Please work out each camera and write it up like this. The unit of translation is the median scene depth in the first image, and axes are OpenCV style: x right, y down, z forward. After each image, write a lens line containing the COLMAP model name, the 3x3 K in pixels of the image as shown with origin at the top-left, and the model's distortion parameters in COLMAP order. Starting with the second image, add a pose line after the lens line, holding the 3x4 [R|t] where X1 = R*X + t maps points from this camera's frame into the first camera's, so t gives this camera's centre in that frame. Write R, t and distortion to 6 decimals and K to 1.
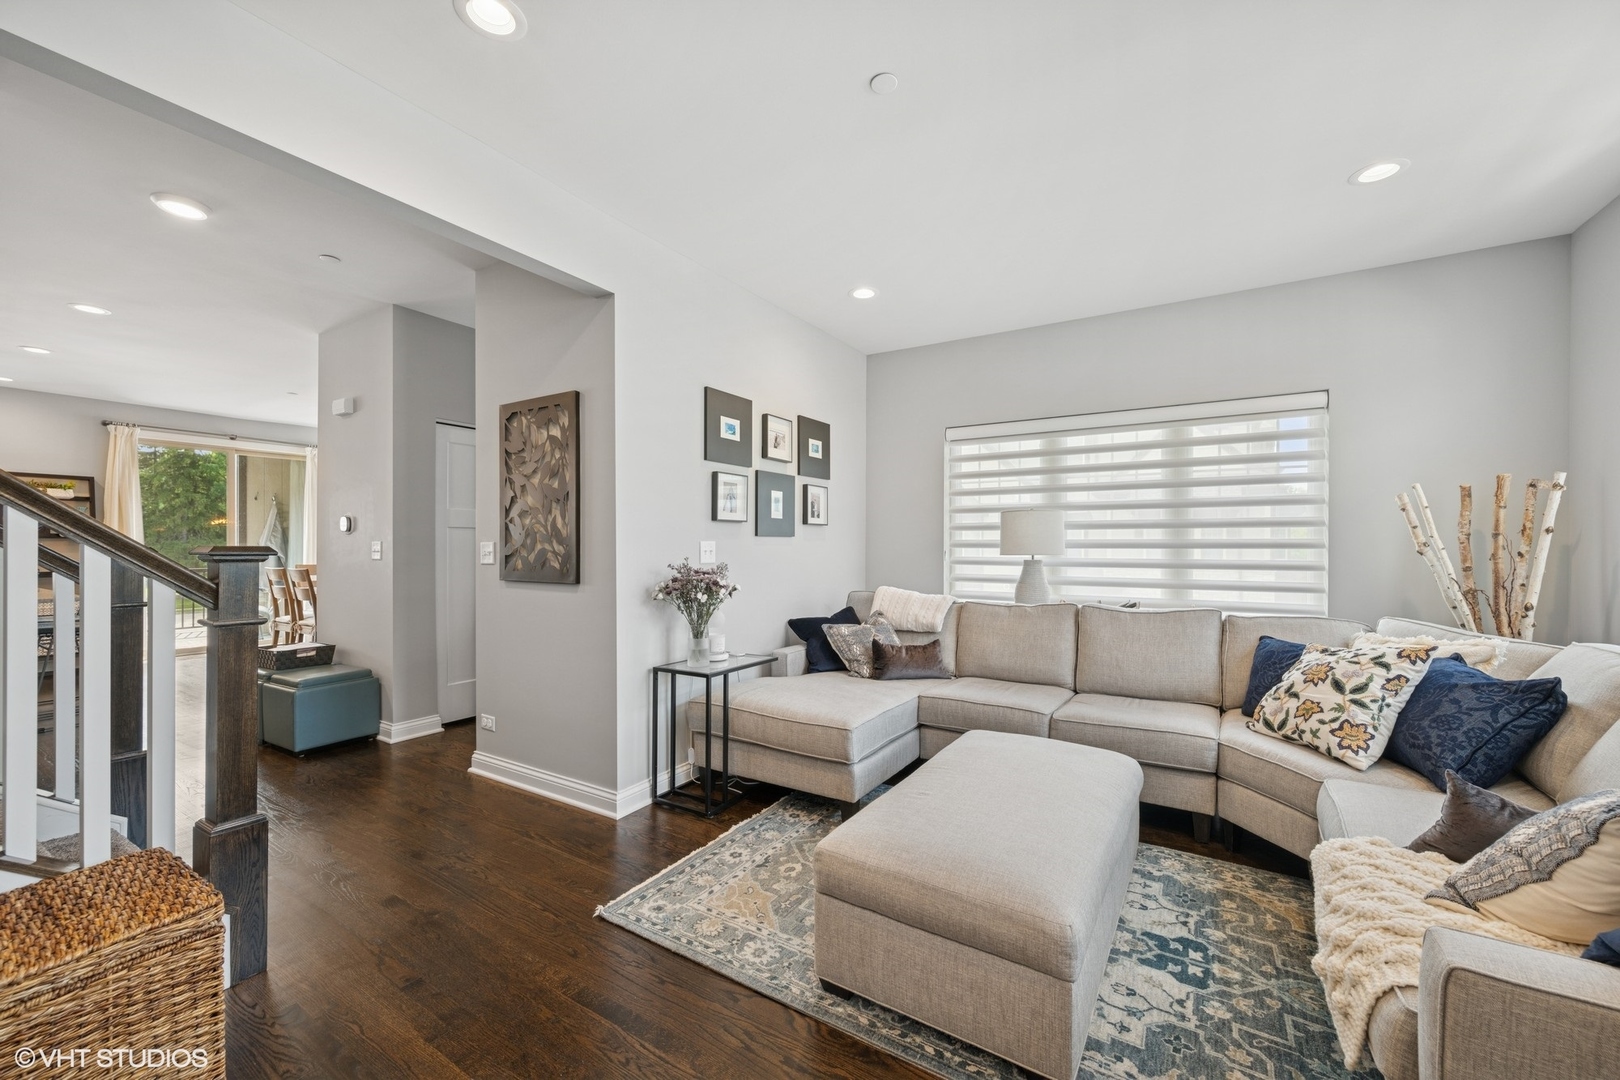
lens RADIAL K [[630.9, 0, 815.9], [0, 630.9, 543.4], [0, 0, 1]] dist [0.000455, 0.000585]
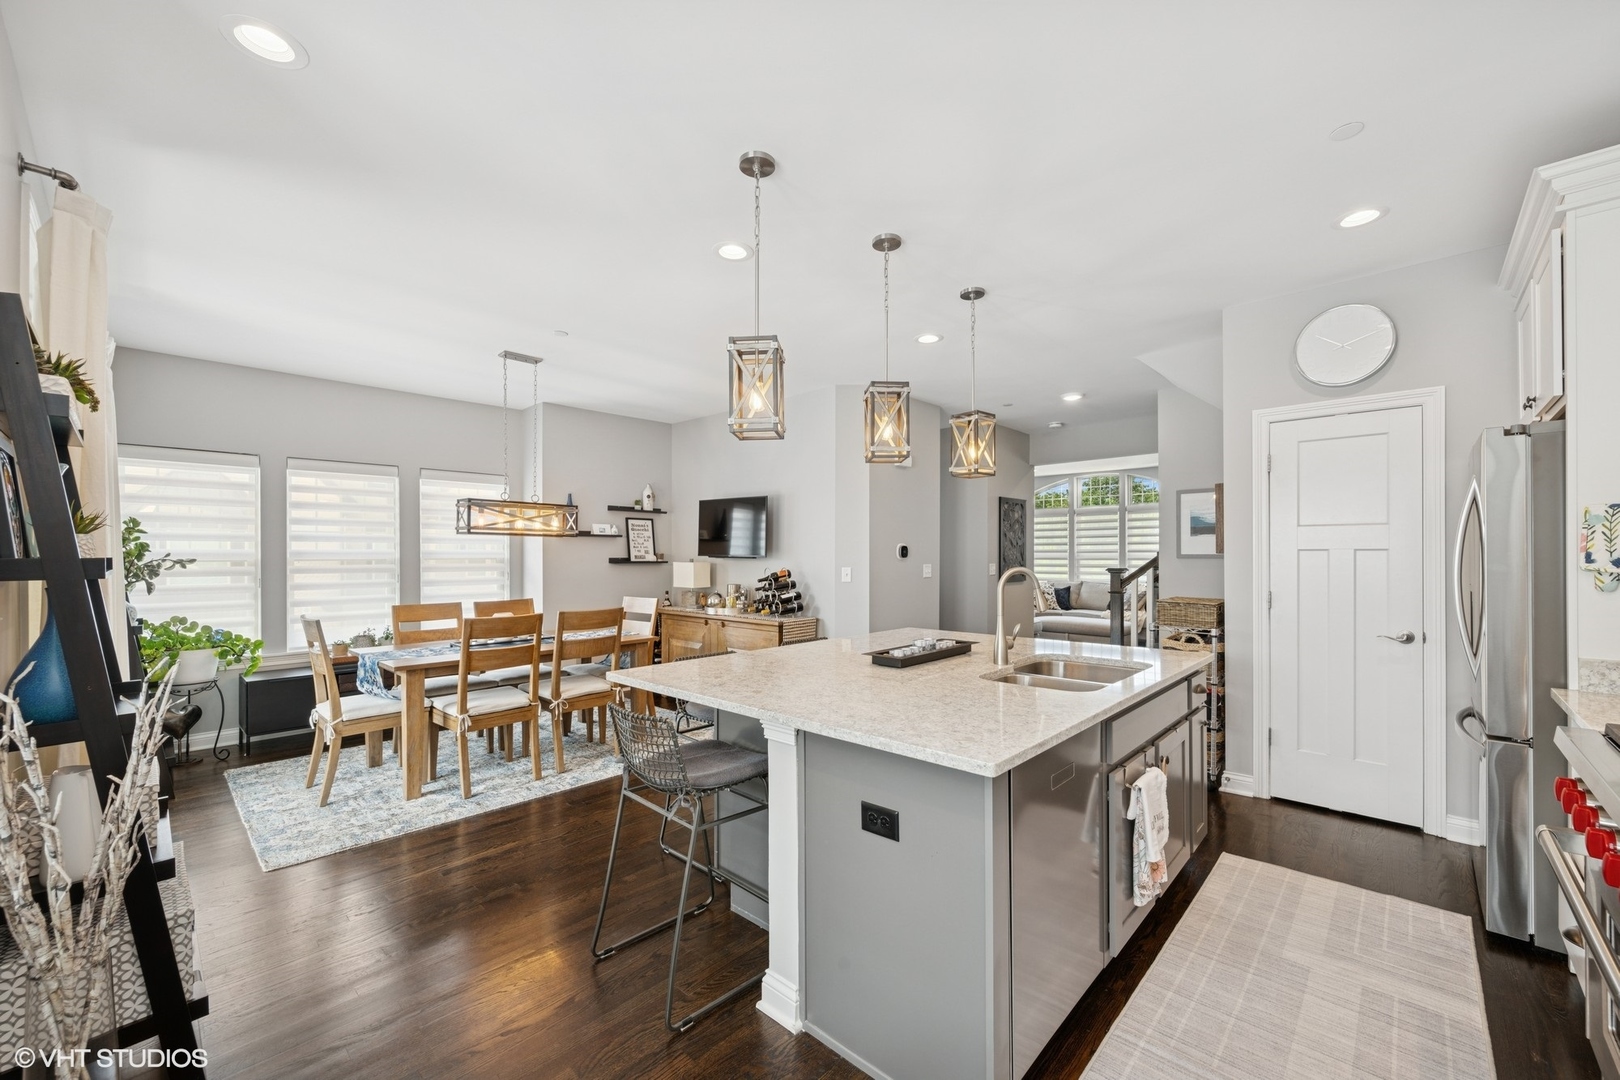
lens RADIAL K [[630.9, 0, 808.7], [0, 630.9, 551.9], [0, 0, 1]] dist [0.000455, 0.000585]
pose [[0.208513, 0.003484, 0.978013, -3.620106], [0.002570, 0.999988, -0.004111, -0.043460], [-0.978016, 0.003371, 0.208501, 1.631681]]
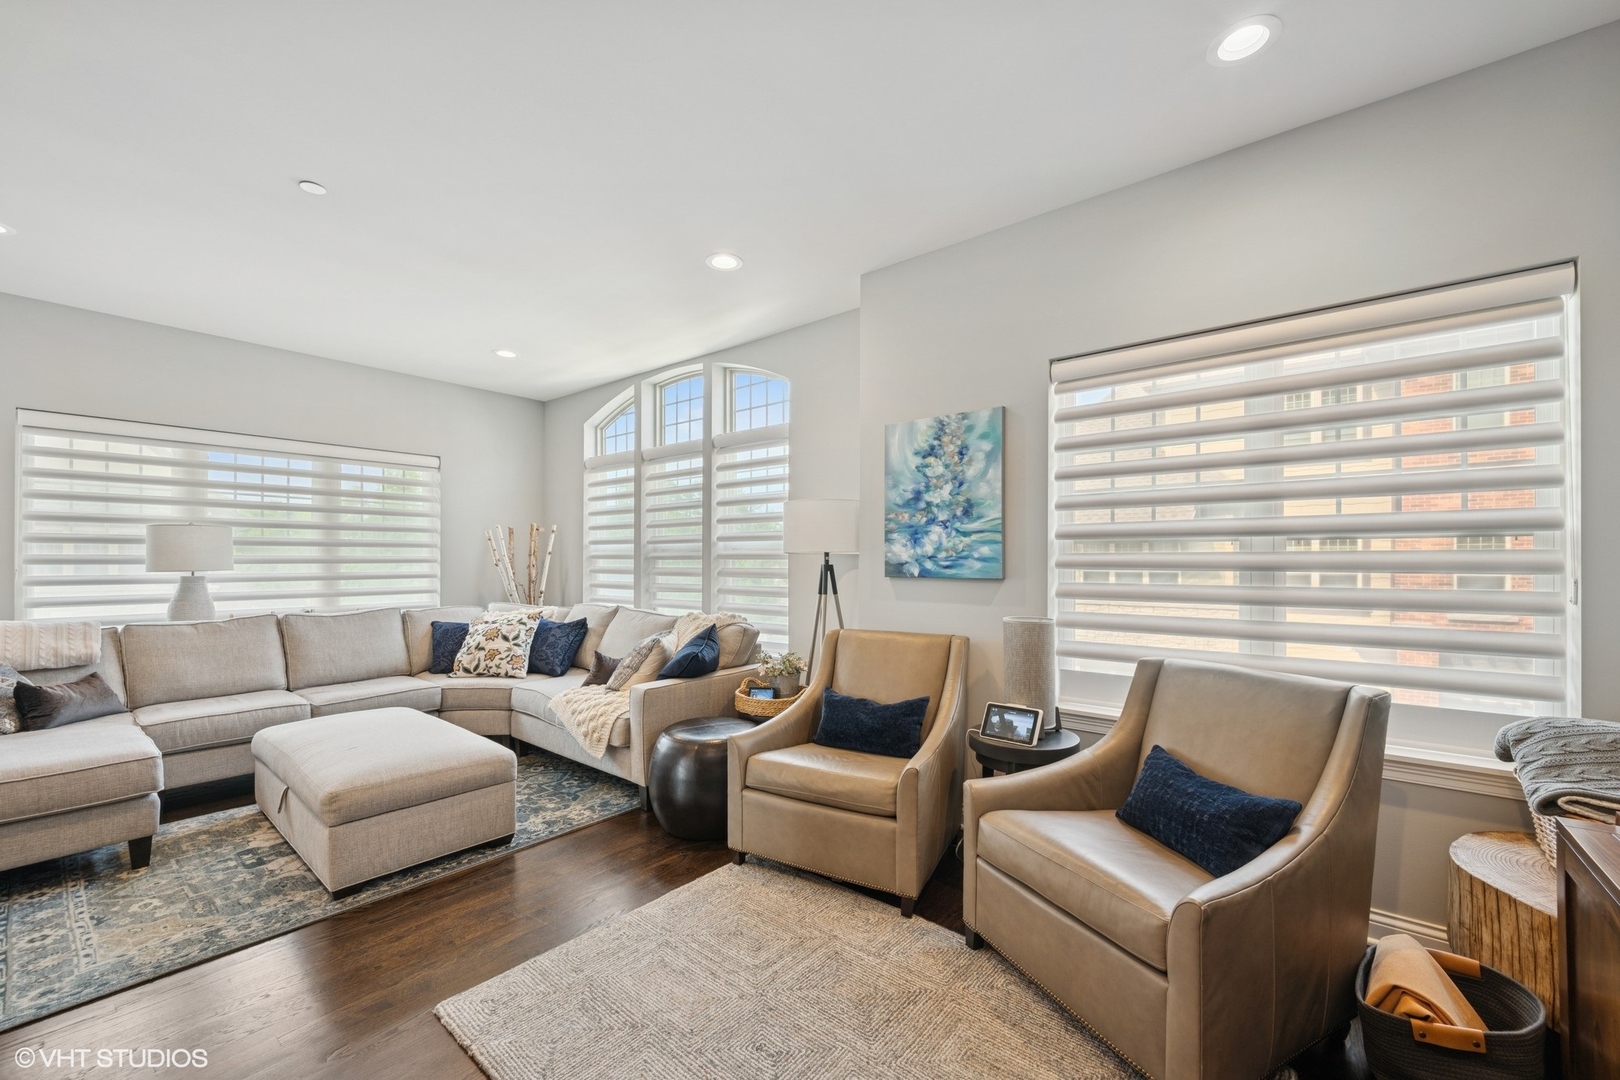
lens RADIAL K [[630.9, 0, 810.9], [0, 630.9, 548.0], [0, 0, 1]] dist [0.000455, 0.000585]
pose [[0.132902, 0.018232, 0.990962, -0.819262], [-0.001116, 0.999833, -0.018246, -0.001456], [-0.991129, 0.001319, 0.132900, -0.107403]]
